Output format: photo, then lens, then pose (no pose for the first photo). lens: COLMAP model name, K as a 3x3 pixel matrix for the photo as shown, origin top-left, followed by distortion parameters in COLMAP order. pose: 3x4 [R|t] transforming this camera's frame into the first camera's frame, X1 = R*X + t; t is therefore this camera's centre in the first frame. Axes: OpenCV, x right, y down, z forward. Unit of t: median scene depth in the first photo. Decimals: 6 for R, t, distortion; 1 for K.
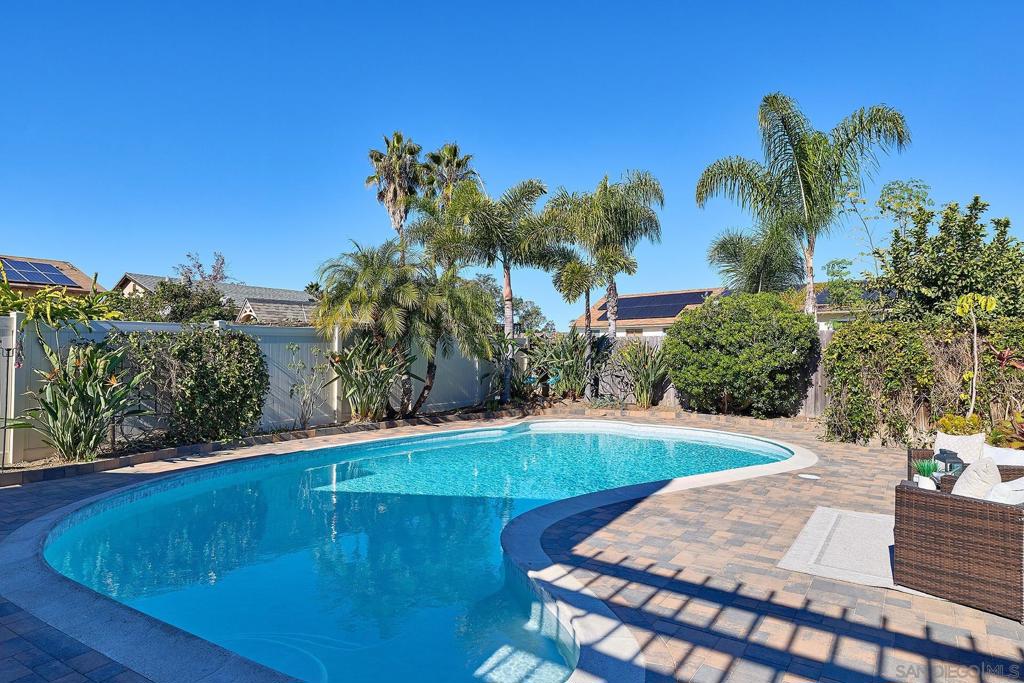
lens RADIAL K [[632.5, 0, 512.0], [0, 632.5, 341.5], [0, 0, 1]] dist [0.031462, -0.000690]
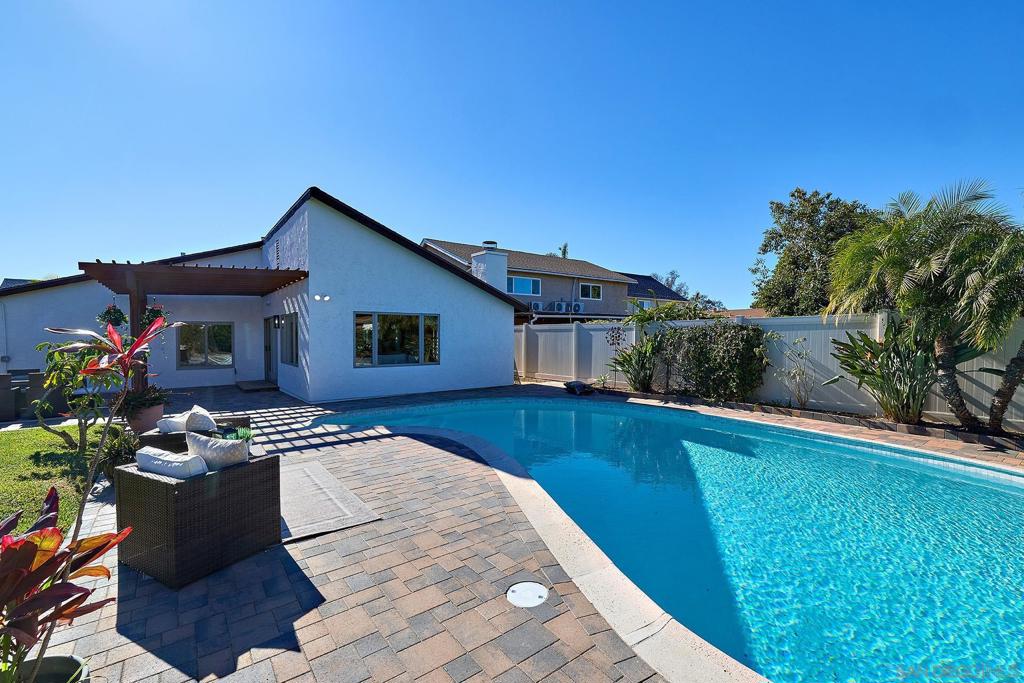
lens RADIAL K [[451.1, 0, 512.0], [0, 451.1, 341.5], [0, 0, 1]] dist [-0.000783, -0.000011]
pose [[-0.361393, 0.001455, -0.932413, 0.469892], [0.010716, 0.999939, -0.002592, 0.015261], [0.932352, -0.010928, -0.361386, 0.669319]]
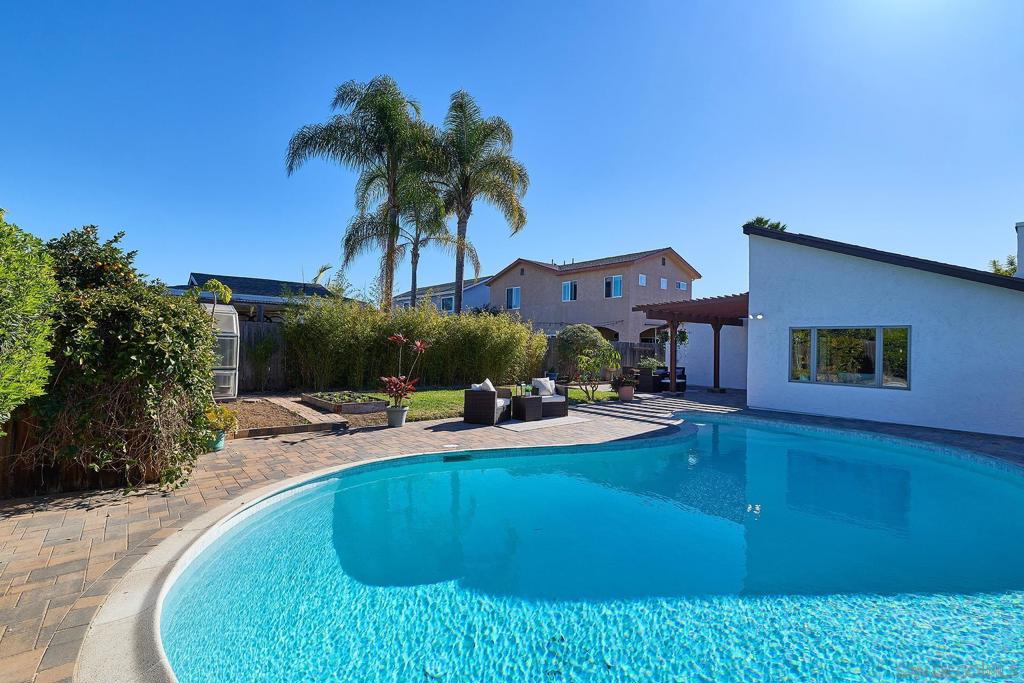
lens RADIAL K [[472.0, 0, 512.0], [0, 472.0, 341.5], [0, 0, 1]] dist [-0.000621, -0.000085]
pose [[-0.947263, -0.032074, 0.318847, 0.025203], [-0.038173, 0.999188, -0.012896, 0.013813], [-0.318174, -0.024387, -0.947718, 1.102646]]
